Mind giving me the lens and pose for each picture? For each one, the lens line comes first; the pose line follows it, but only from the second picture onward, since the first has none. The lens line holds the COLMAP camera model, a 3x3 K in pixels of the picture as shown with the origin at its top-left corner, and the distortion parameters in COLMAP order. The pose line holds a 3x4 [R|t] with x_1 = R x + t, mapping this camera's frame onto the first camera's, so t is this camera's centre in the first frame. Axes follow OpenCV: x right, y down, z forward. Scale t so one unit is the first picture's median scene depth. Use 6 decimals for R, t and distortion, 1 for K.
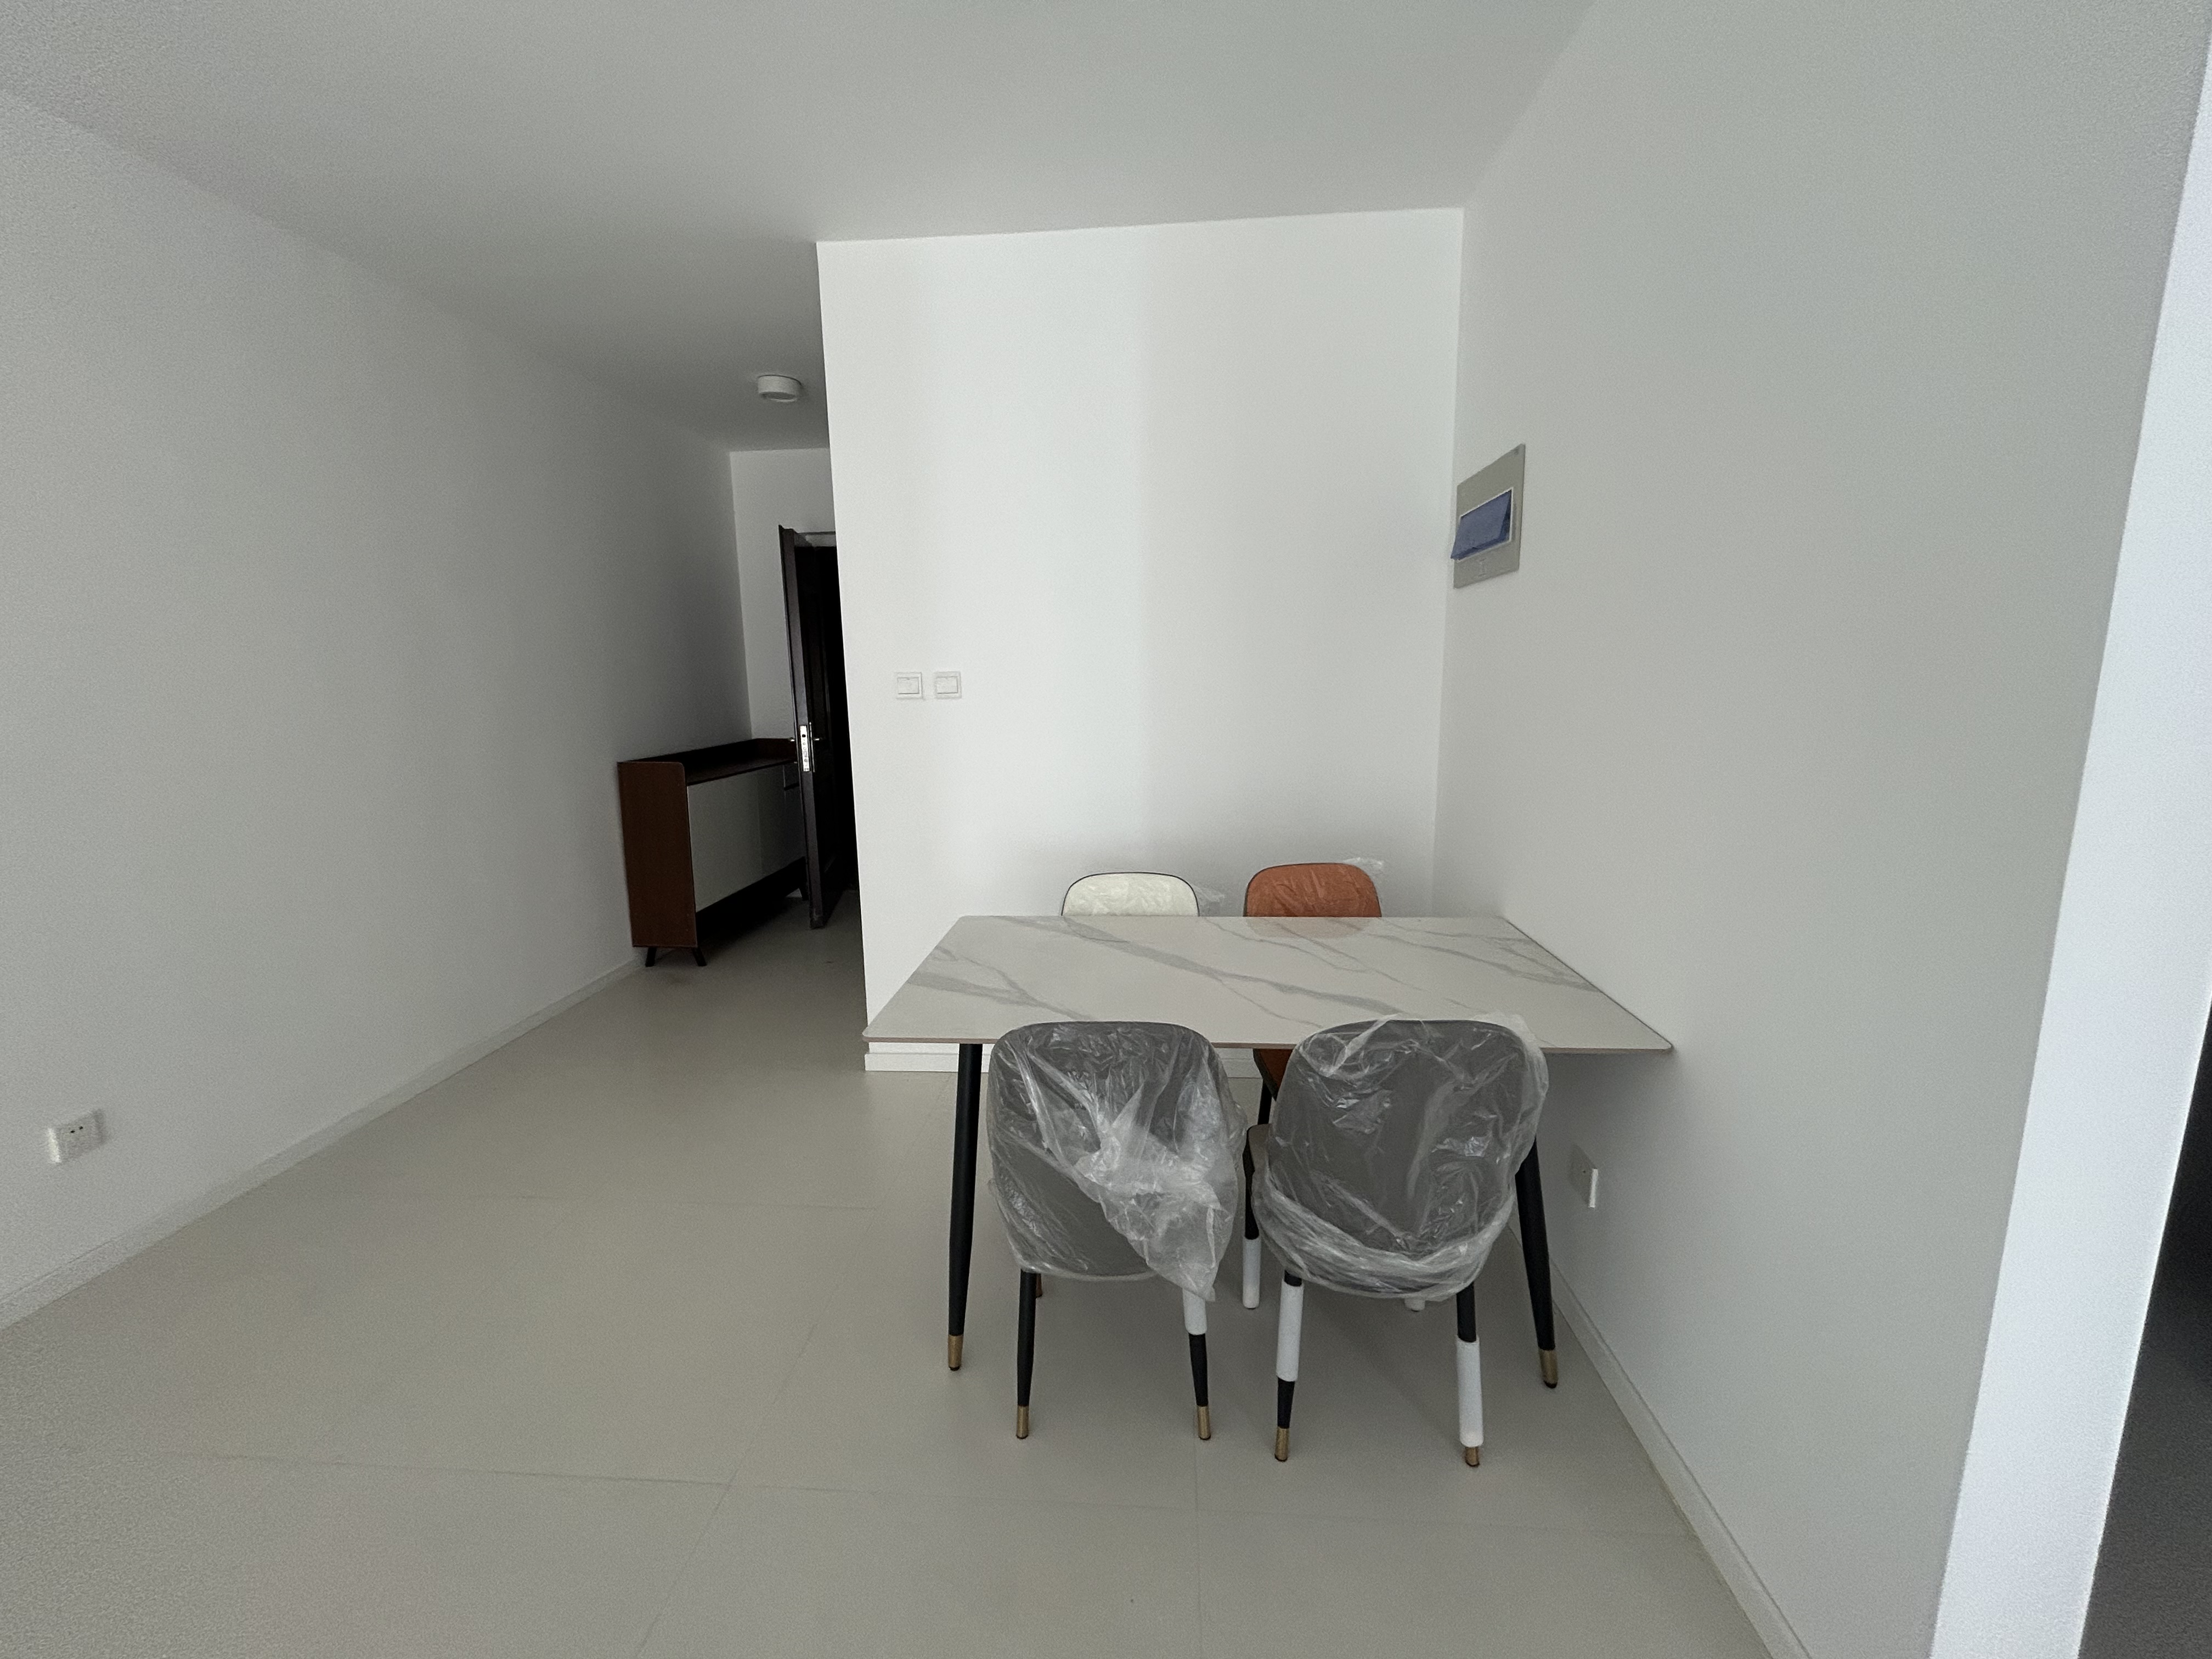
lens RADIAL K [[891.4, 0, 1109.5], [0, 891.4, 824.3], [0, 0, 1]] dist [0.002189, -0.000026]
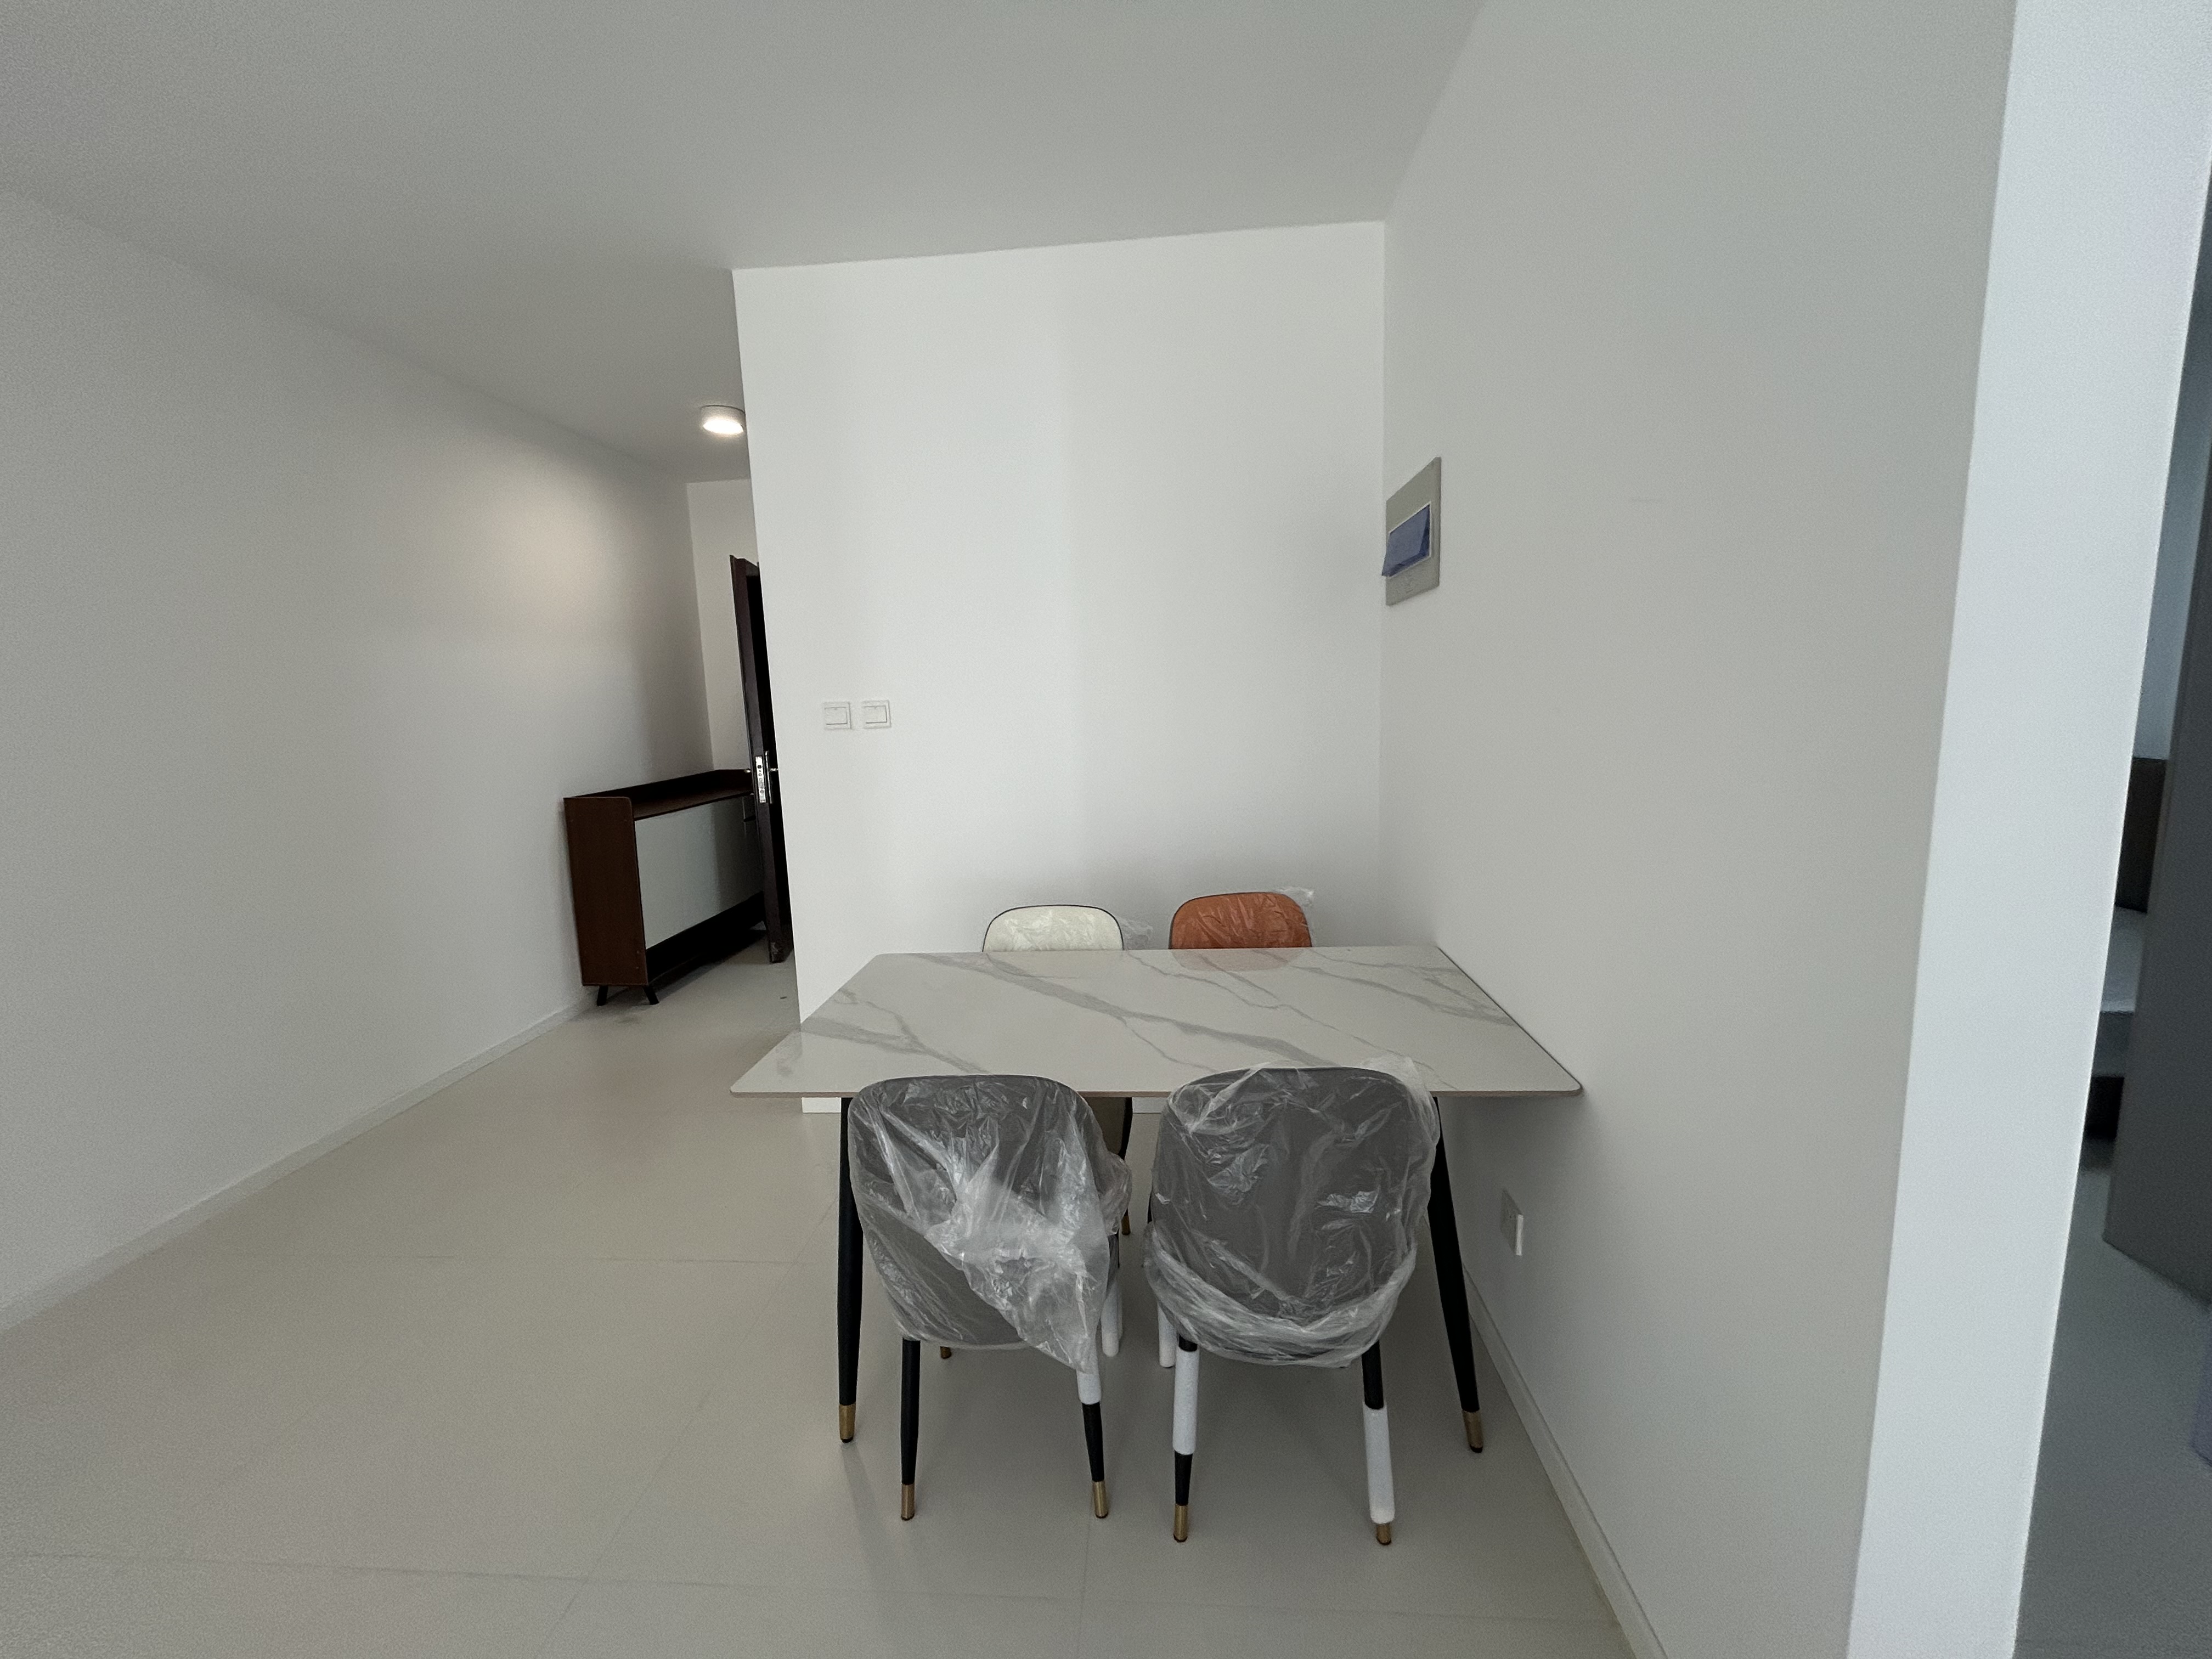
lens RADIAL K [[891.4, 0, 1110.9], [0, 891.4, 824.4], [0, 0, 1]] dist [0.002189, -0.000026]
pose [[0.999808, -0.019476, -0.002207, 0.120446], [0.019419, 0.999537, -0.023434, -0.013230], [0.002663, 0.023386, 0.999723, 0.044060]]
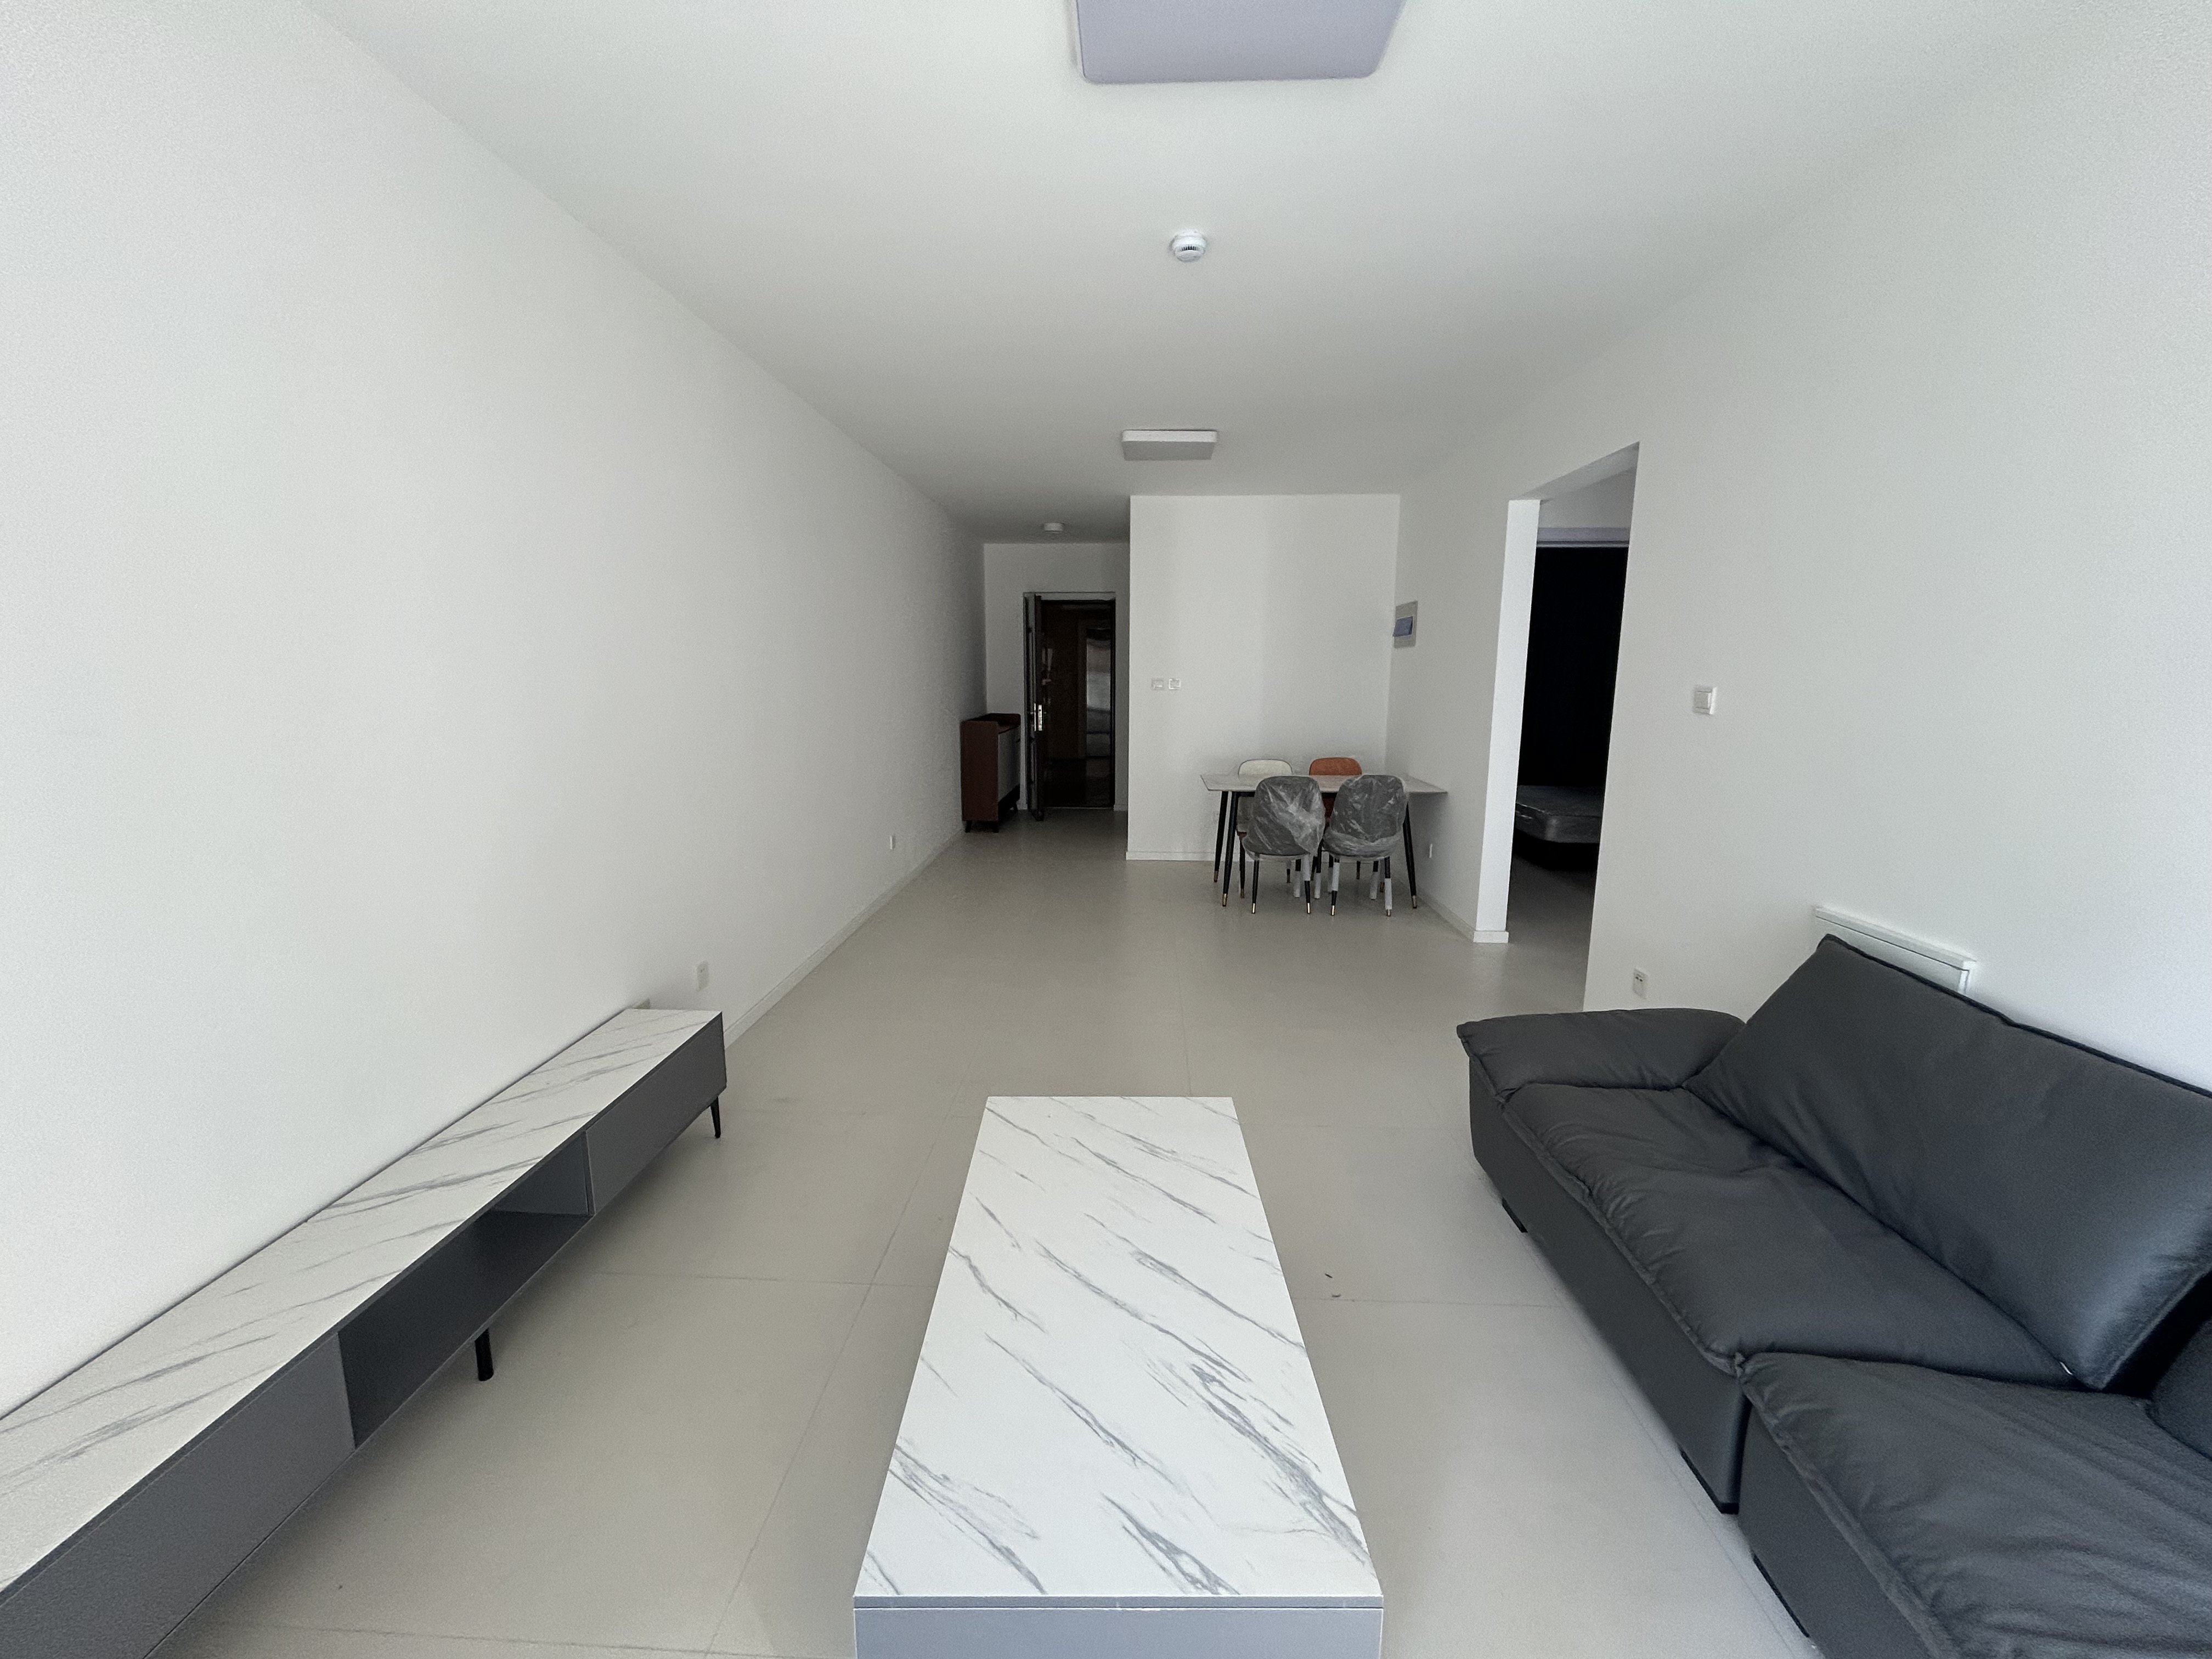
lens RADIAL K [[891.4, 0, 1108.5], [0, 891.4, 823.1], [0, 0, 1]] dist [0.002189, -0.000026]
pose [[0.999414, 0.015846, 0.030333, -0.673974], [-0.015776, 0.999872, -0.002564, 0.340406], [-0.030370, 0.002084, 0.999537, -2.069763]]
